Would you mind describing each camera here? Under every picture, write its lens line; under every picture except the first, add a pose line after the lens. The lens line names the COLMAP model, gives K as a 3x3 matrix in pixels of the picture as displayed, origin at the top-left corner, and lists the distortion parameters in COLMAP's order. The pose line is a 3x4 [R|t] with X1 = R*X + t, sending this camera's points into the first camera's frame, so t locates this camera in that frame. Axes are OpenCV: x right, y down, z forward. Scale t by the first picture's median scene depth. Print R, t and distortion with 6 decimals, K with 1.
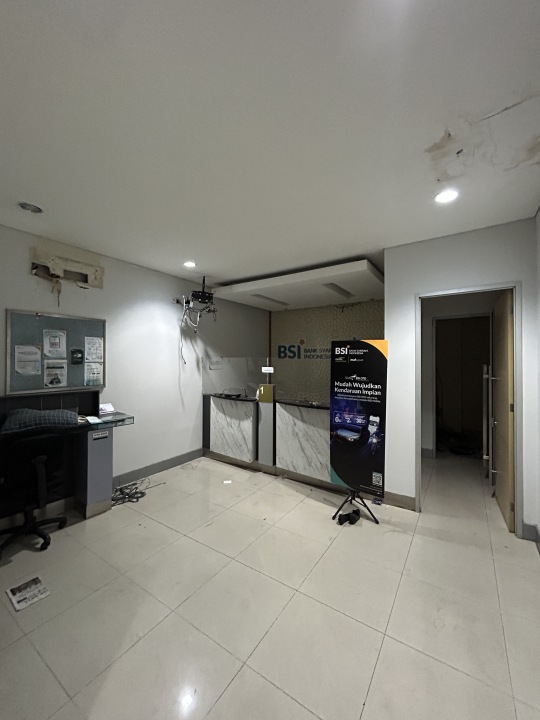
lens RADIAL K [[291.8, 0, 269.7], [0, 291.8, 358.4], [0, 0, 1]] dist [-0.002216, 0.001353]
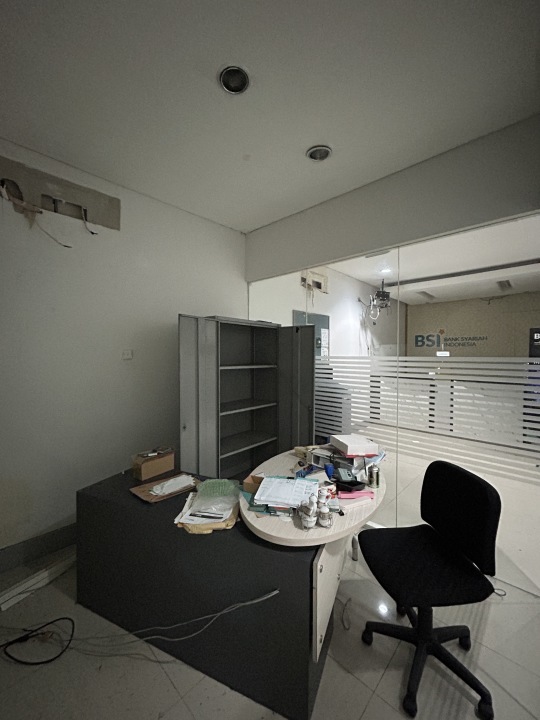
lens RADIAL K [[291.8, 0, 269.9], [0, 291.8, 357.3], [0, 0, 1]] dist [-0.002216, 0.001353]
pose [[0.985114, 0.001003, -0.171899, -0.675119], [0.001985, 0.999850, 0.017212, 0.041119], [0.171891, -0.017297, 0.984964, -0.428748]]
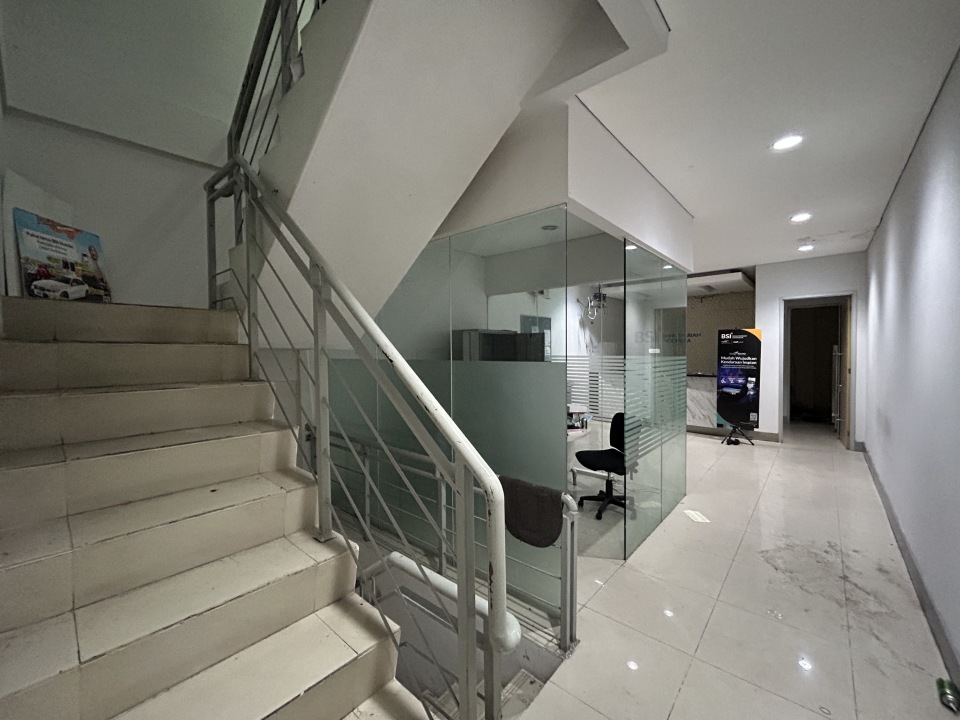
lens RADIAL K [[389.0, 0, 475.5], [0, 389.0, 358.2], [0, 0, 1]] dist [-0.002216, 0.001353]
pose [[0.990063, -0.007738, -0.140411, -0.750250], [0.012065, 0.999477, 0.029994, 0.011664], [0.140106, -0.031390, 0.989639, -1.168717]]
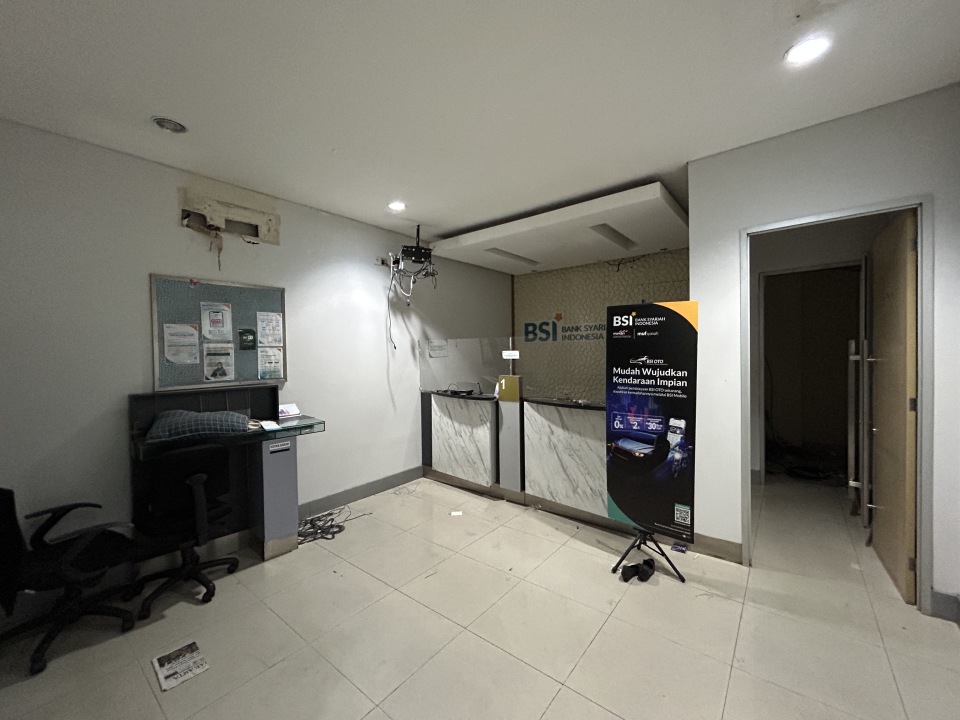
lens RADIAL K [[389.0, 0, 476.2], [0, 389.0, 358.0], [0, 0, 1]] dist [-0.002216, 0.001353]
pose [[0.995559, -0.017247, -0.092542, -0.004532], [0.019658, 0.999489, 0.025214, 0.028827], [0.092059, -0.026921, 0.995390, 0.090424]]
